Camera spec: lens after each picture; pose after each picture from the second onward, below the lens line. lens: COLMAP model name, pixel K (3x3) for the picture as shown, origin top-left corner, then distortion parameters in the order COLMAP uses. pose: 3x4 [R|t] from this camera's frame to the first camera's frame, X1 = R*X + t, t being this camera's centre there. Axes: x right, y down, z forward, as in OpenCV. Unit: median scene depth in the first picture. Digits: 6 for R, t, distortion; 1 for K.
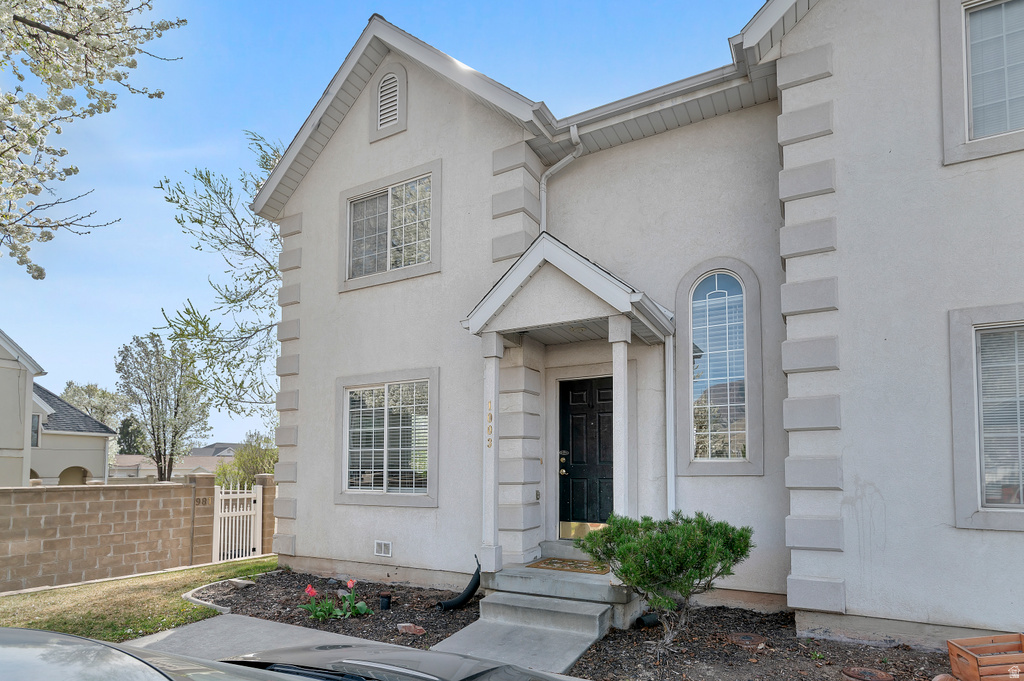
lens RADIAL K [[538.3, 0, 514.6], [0, 538.3, 411.8], [0, 0, 1]] dist [0.001252, 0.000208]
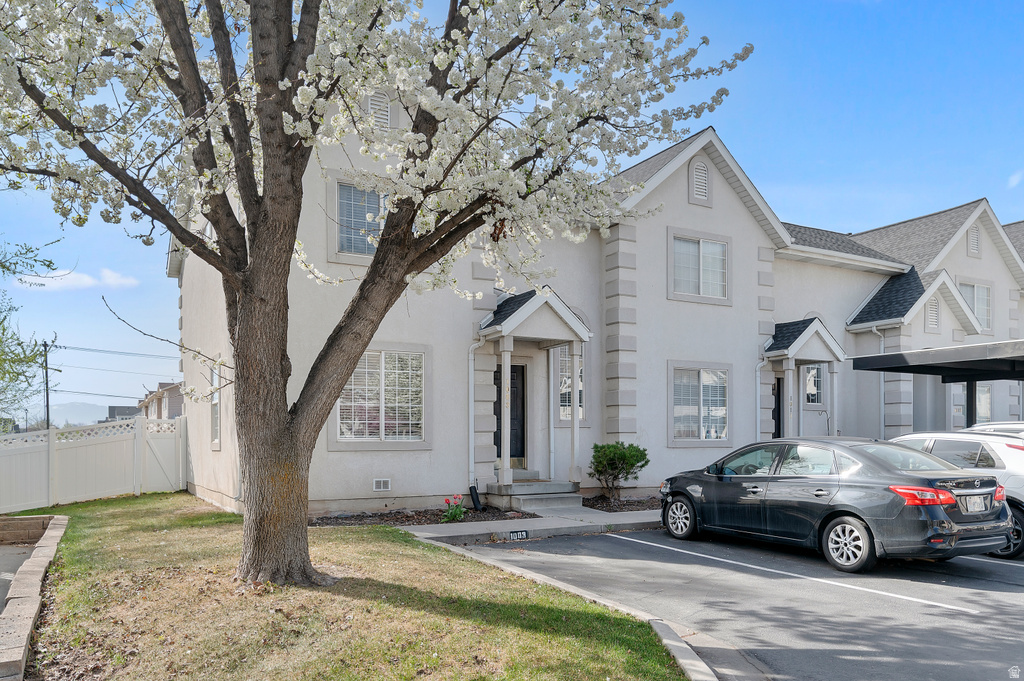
lens RADIAL K [[784.0, 0, 512.0], [0, 784.0, 340.5], [0, 0, 1]] dist [-0.010709, -0.002260]
pose [[0.541898, 0.107200, 0.833579, -1.659445], [-0.087575, 0.993635, -0.070852, 0.025857], [-0.835869, -0.034606, 0.547837, -0.233378]]
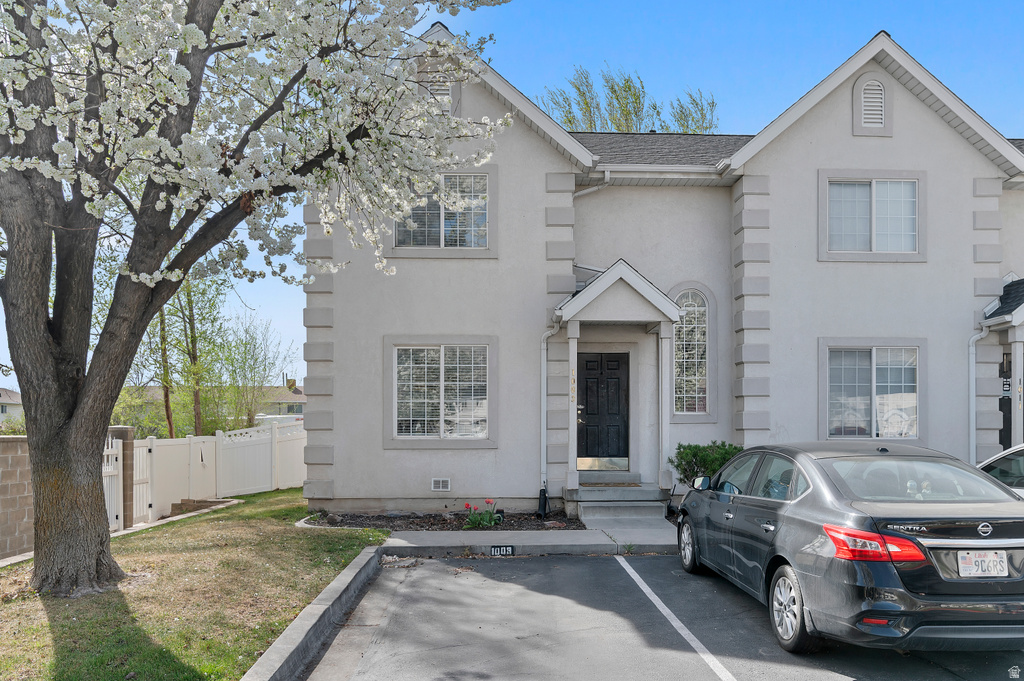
lens RADIAL K [[756.4, 0, 512.0], [0, 756.4, 340.5], [0, 0, 1]] dist [0.004007, 0.002704]
pose [[0.867543, 0.062481, 0.493422, -0.971931], [-0.055055, 0.998045, -0.029581, -0.022675], [-0.494306, -0.001503, 0.869287, -0.536882]]
